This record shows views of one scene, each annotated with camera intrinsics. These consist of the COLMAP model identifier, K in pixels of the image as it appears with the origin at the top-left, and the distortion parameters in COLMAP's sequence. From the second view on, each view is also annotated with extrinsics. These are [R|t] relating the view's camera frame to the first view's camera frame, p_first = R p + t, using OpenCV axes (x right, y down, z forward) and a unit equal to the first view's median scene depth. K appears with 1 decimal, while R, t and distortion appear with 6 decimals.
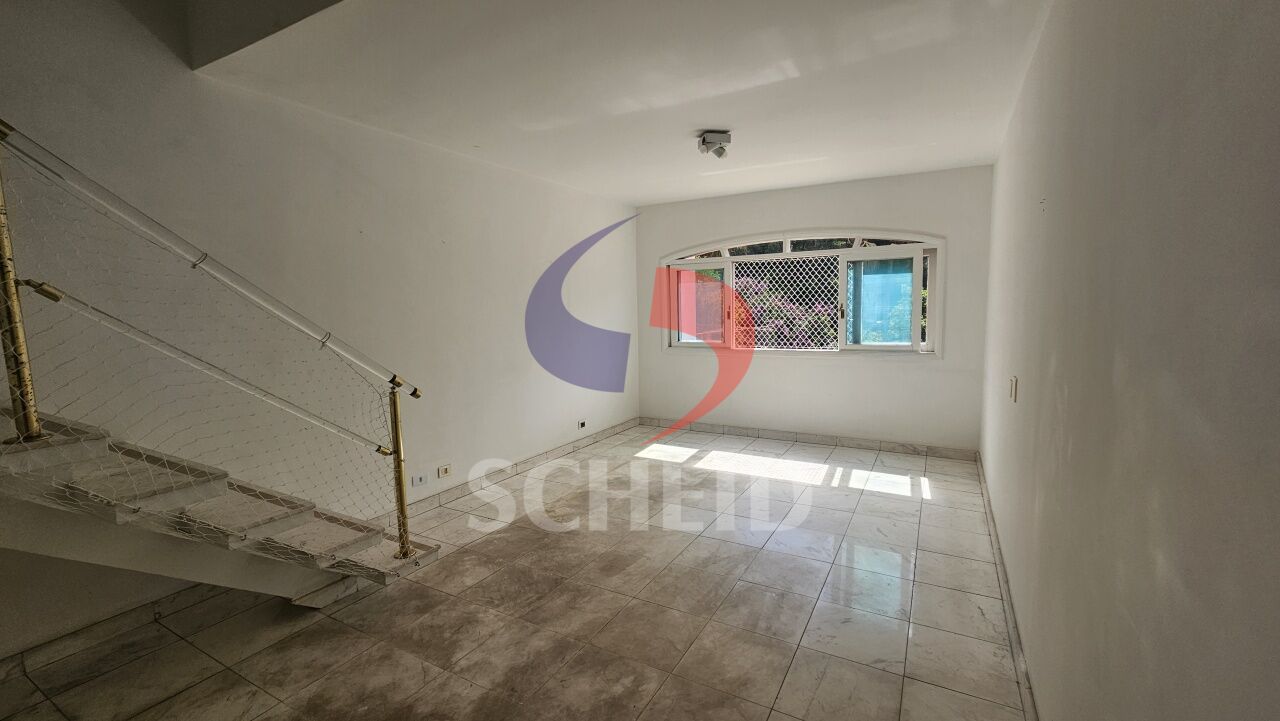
lens RADIAL K [[540.3, 0, 640.0], [0, 540.3, 360.5], [0, 0, 1]] dist [0.001301, 0.000069]
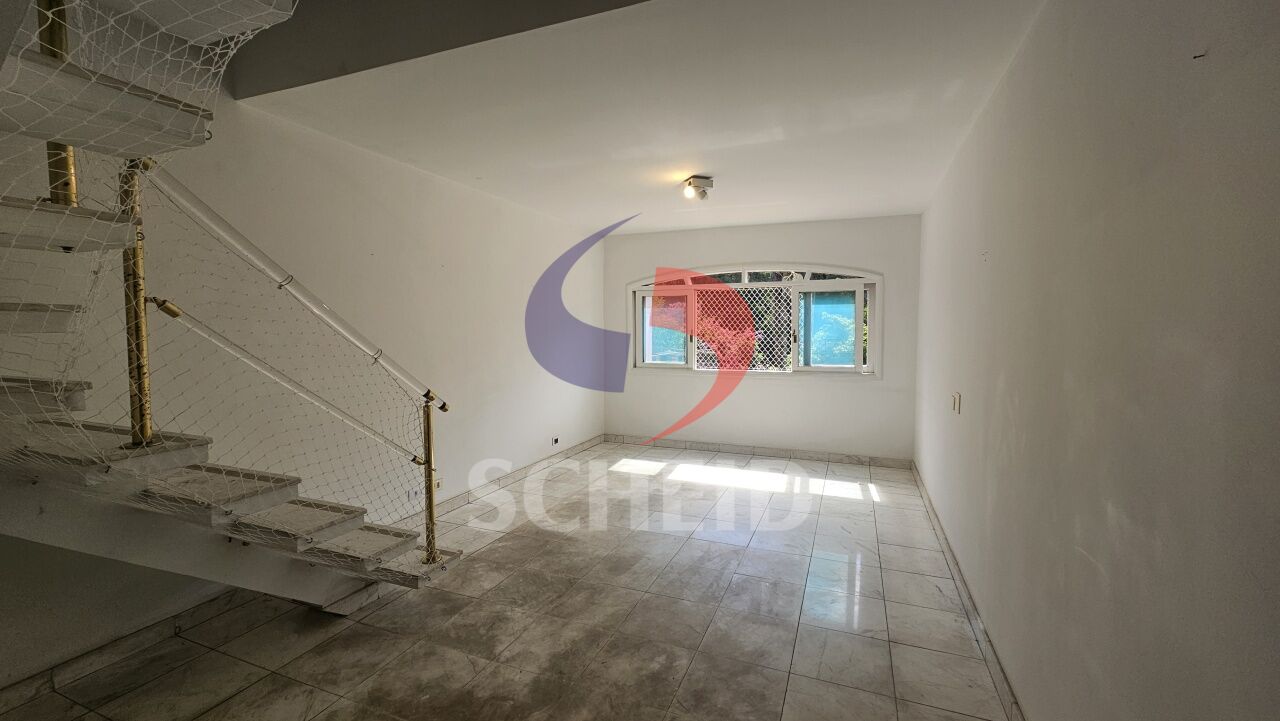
lens RADIAL K [[529.4, 0, 642.4], [0, 529.4, 356.2], [0, 0, 1]] dist [0.000645, 0.000372]
pose [[0.992381, 0.010714, 0.122740, -0.162616], [-0.004786, 0.998812, -0.048494, 0.009294], [-0.123114, 0.047537, 0.991253, -0.100675]]
